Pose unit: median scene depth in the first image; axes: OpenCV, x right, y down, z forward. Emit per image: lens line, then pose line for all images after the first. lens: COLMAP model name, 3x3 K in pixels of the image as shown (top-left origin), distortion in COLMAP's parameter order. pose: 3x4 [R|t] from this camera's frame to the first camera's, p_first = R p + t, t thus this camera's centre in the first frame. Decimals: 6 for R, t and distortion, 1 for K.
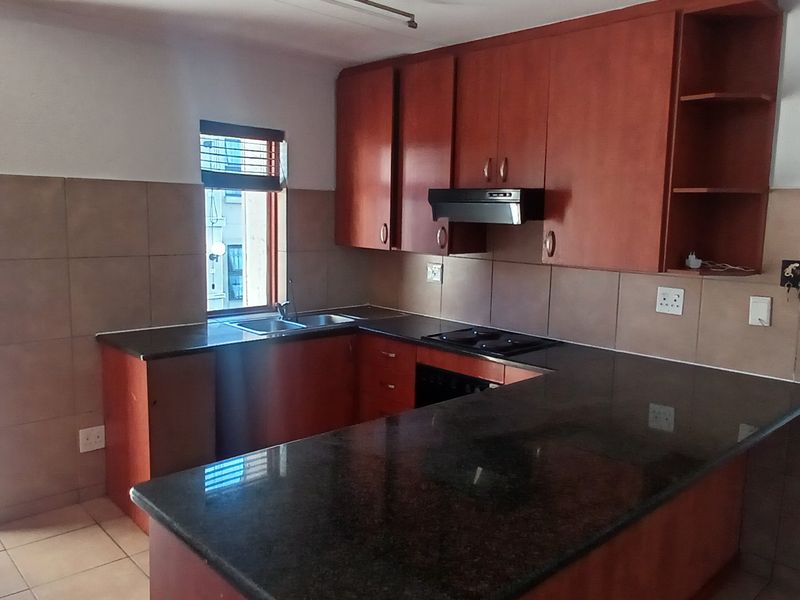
lens RADIAL K [[655.4, 0, 416.9], [0, 655.4, 297.7], [0, 0, 1]] dist [0.033848, -0.007443]
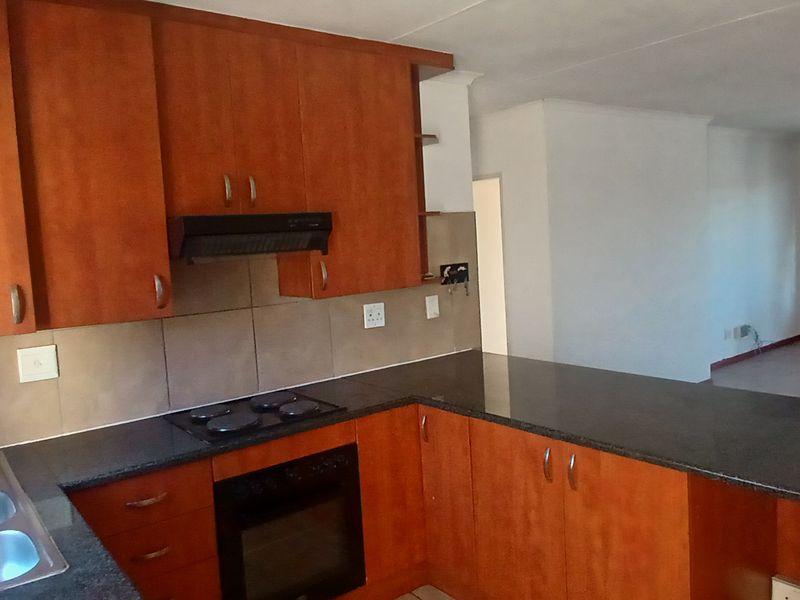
lens RADIAL K [[655.4, 0, 416.9], [0, 655.4, 297.7], [0, 0, 1]] dist [0.033848, -0.007443]
pose [[0.099420, -0.118745, 0.987935, -0.687264], [0.193282, 0.976248, 0.097889, -0.118323], [-0.976093, 0.181218, 0.120010, 0.800335]]
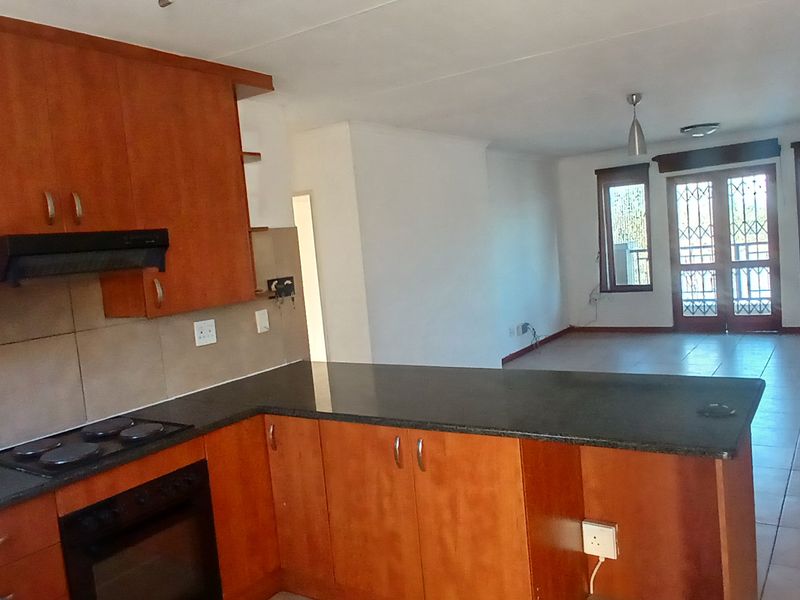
lens RADIAL K [[655.4, 0, 416.9], [0, 655.4, 297.7], [0, 0, 1]] dist [0.033848, -0.007443]
pose [[-0.221692, -0.088169, 0.971123, -0.743705], [0.214572, 0.967082, 0.136786, -0.125901], [-0.951216, 0.238700, -0.195476, 0.872630]]
